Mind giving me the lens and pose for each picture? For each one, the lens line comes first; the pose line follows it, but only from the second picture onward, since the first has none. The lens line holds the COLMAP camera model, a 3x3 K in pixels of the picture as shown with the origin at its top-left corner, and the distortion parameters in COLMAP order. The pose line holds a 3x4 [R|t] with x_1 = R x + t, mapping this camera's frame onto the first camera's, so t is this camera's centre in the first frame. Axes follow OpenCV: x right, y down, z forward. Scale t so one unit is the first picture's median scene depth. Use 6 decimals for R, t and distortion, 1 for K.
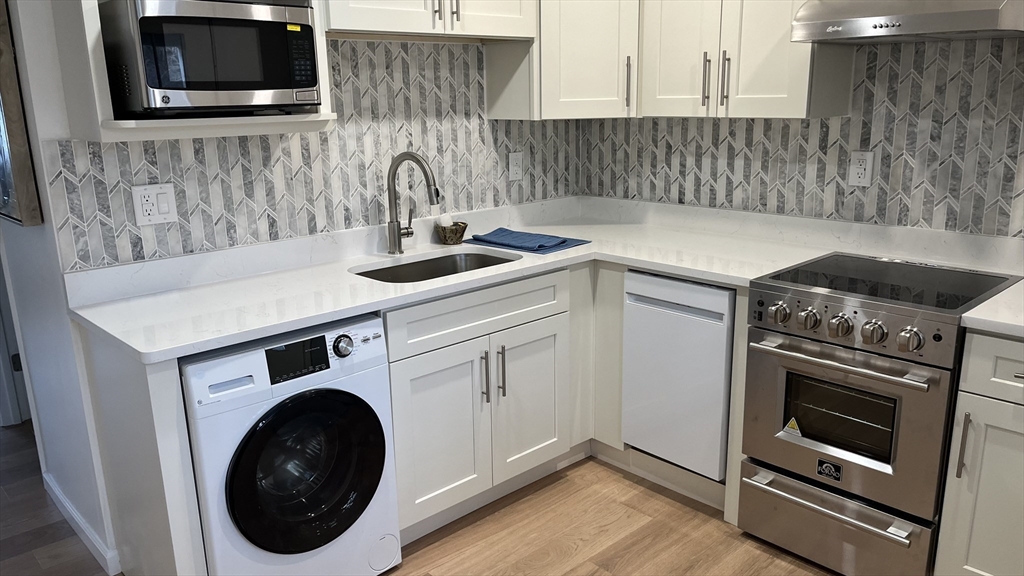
lens RADIAL K [[771.5, 0, 503.6], [0, 771.5, 287.8], [0, 0, 1]] dist [0.056353, -0.076646]
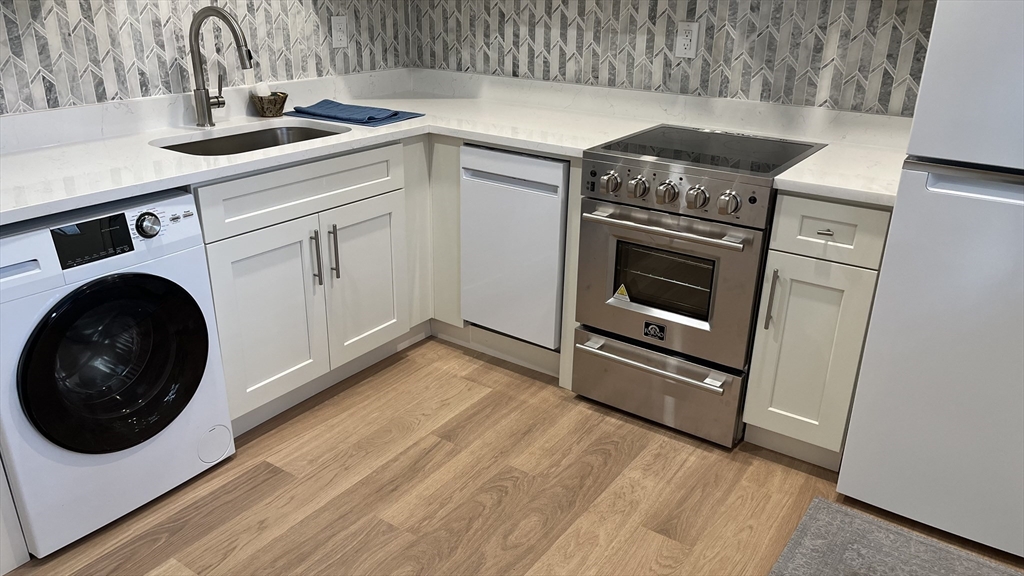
lens RADIAL K [[771.5, 0, 510.9], [0, 771.5, 292.6], [0, 0, 1]] dist [0.056353, -0.076646]
pose [[0.975846, -0.046177, 0.213526, 0.004102], [0.015098, 0.989324, 0.144950, 0.023446], [-0.217939, -0.138225, 0.966124, 0.027431]]
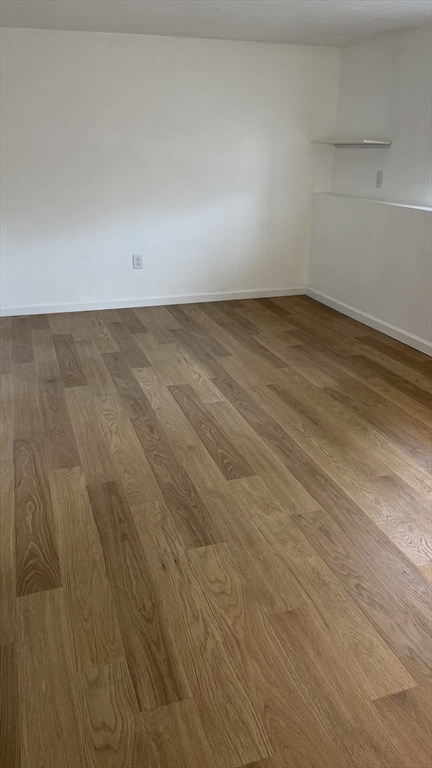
lens RADIAL K [[578.6, 0, 215.0], [0, 578.6, 382.2], [0, 0, 1]] dist [0.056353, -0.076646]
pose [[-0.414546, 0.357997, -0.836654, 0.822006], [-0.223408, 0.851202, 0.474916, -0.231143], [0.882179, 0.383789, -0.272883, 0.926661]]
